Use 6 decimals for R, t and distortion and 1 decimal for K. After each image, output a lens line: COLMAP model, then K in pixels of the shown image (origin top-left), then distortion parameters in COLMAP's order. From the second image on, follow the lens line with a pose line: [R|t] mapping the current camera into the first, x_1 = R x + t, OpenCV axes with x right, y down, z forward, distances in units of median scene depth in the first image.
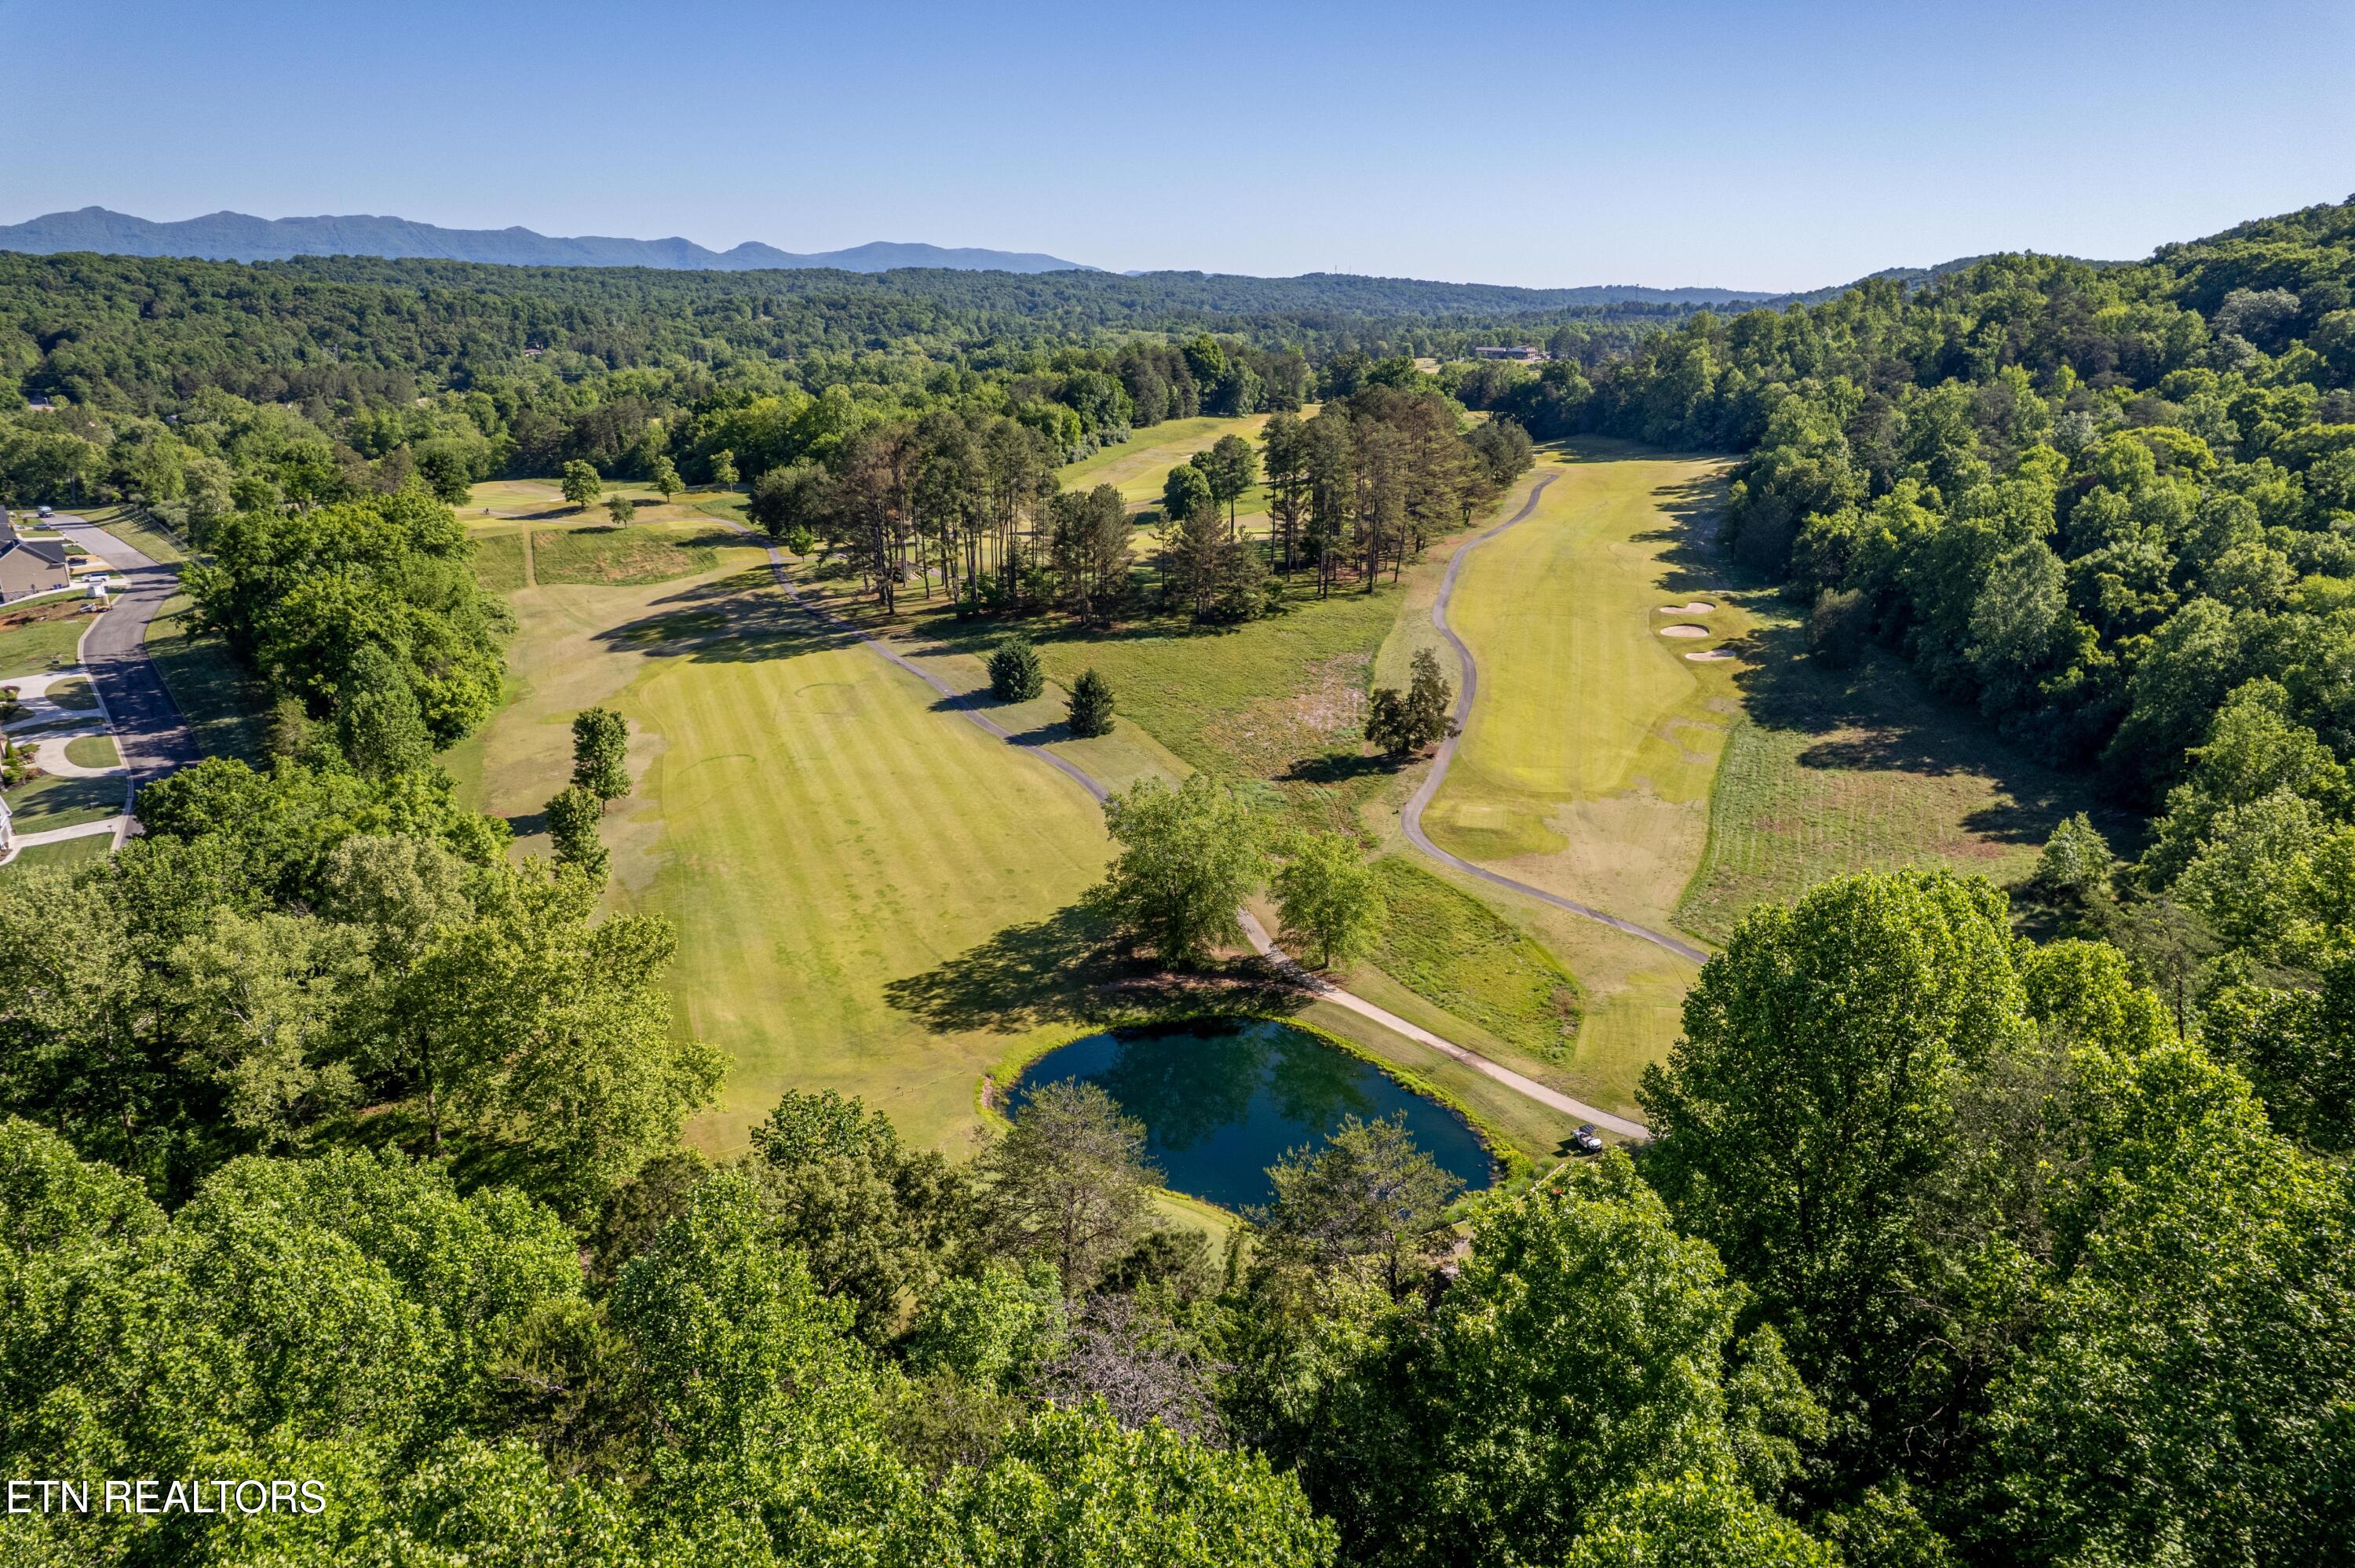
lens RADIAL K [[1502.6, 0, 1174.8], [0, 1502.6, 810.1], [0, 0, 1]] dist [-0.070586, 0.062698]
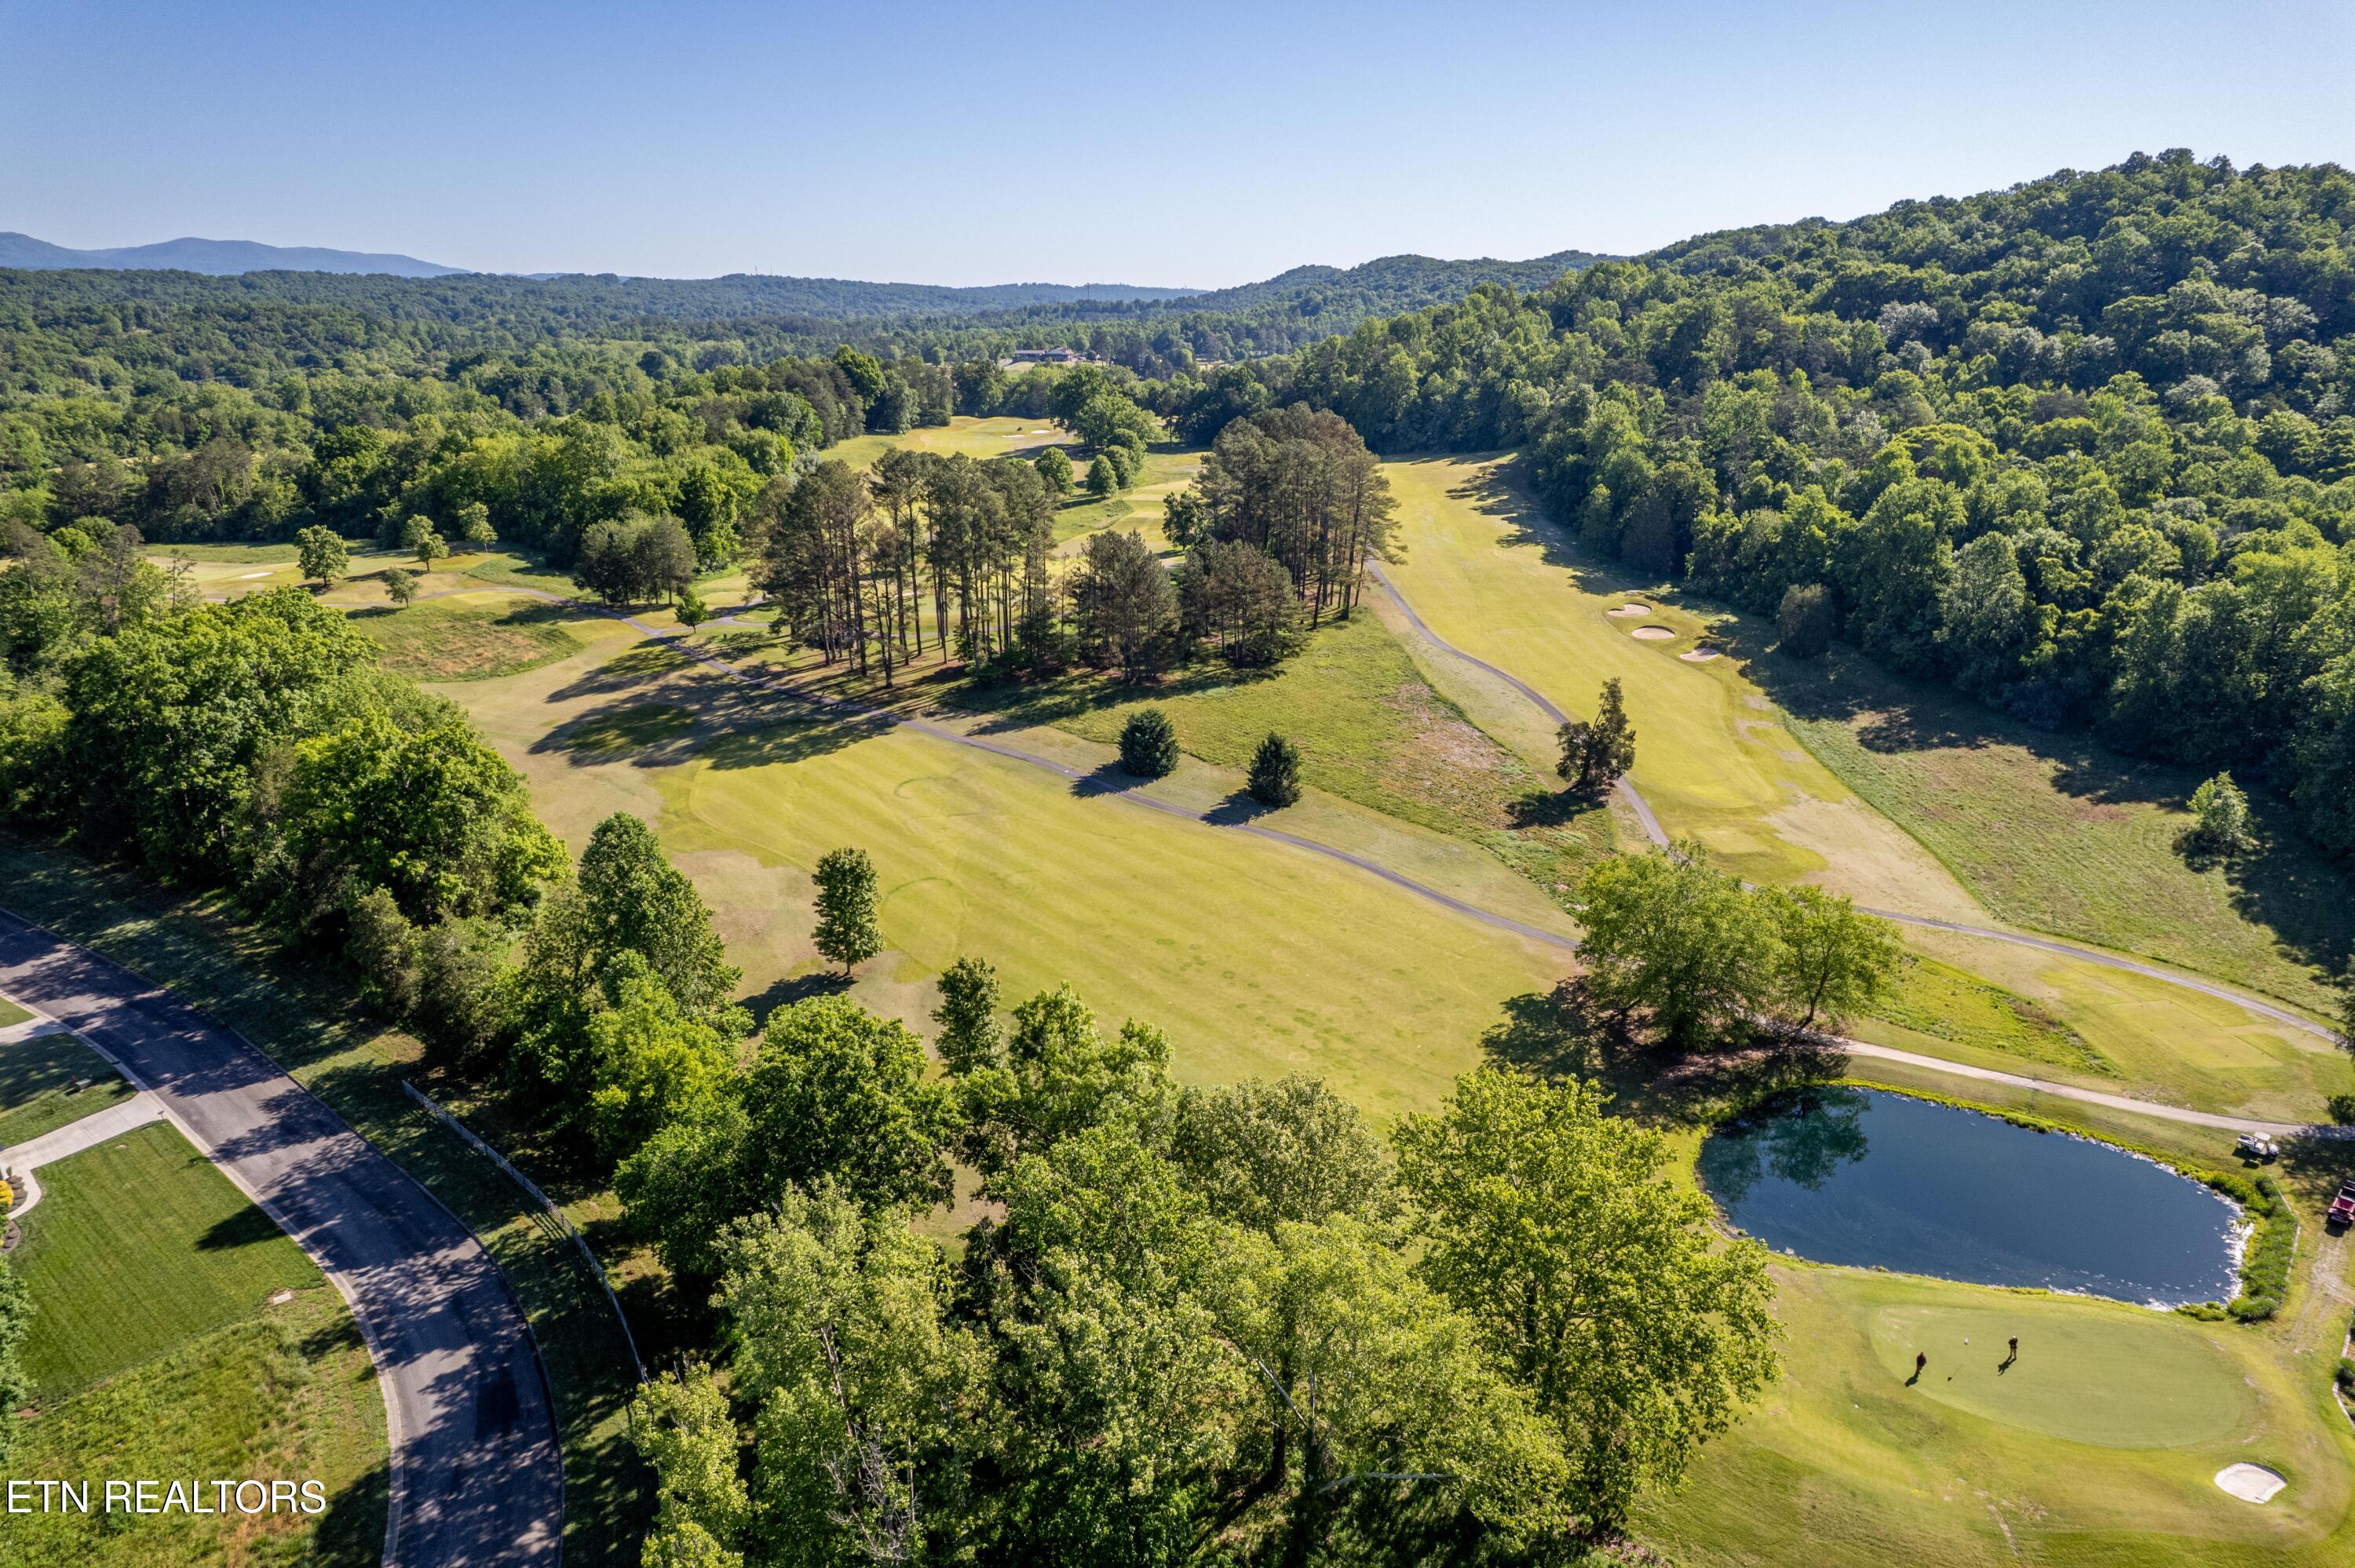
lens RADIAL K [[1502.6, 0, 1174.8], [0, 1502.6, 810.1], [0, 0, 1]] dist [-0.070586, 0.062698]
pose [[0.929431, -0.122189, 0.348179, -0.331173], [0.121874, 0.992281, 0.022897, -0.057122], [-0.348290, 0.021153, 0.937148, 0.123464]]
